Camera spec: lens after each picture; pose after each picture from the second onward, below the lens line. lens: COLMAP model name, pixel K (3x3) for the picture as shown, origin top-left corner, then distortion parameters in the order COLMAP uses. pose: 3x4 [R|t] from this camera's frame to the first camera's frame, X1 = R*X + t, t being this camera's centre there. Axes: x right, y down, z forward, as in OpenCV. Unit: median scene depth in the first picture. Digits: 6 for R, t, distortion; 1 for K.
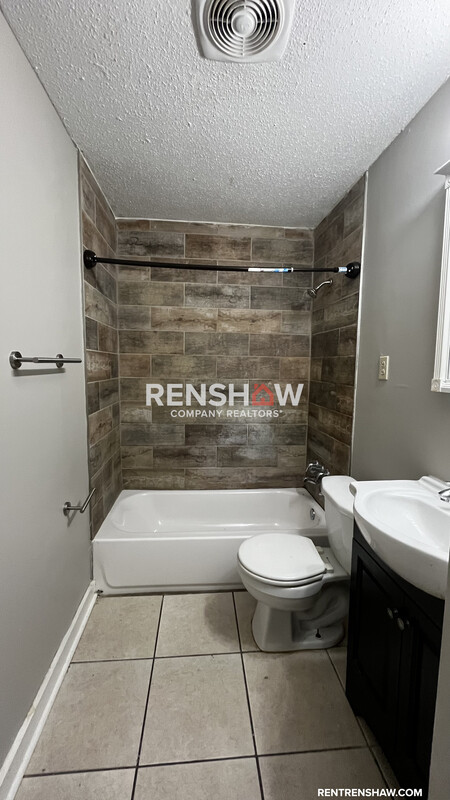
lens RADIAL K [[323.8, 0, 225.4], [0, 323.8, 399.2], [0, 0, 1]] dist [-0.004279, -0.000675]
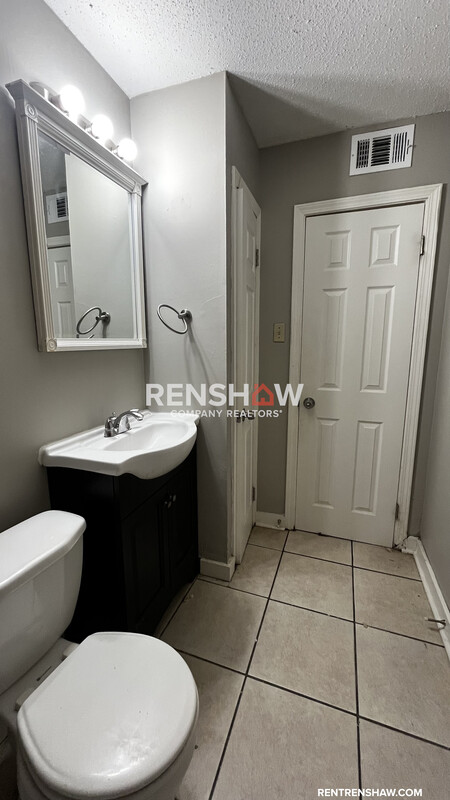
lens RADIAL K [[323.8, 0, 223.9], [0, 323.8, 393.4], [0, 0, 1]] dist [-0.004279, -0.000675]
pose [[-0.907447, -0.087479, 0.410959, -0.189219], [0.030223, 0.961962, 0.271506, -0.141008], [-0.419078, 0.258798, -0.870286, 1.580229]]
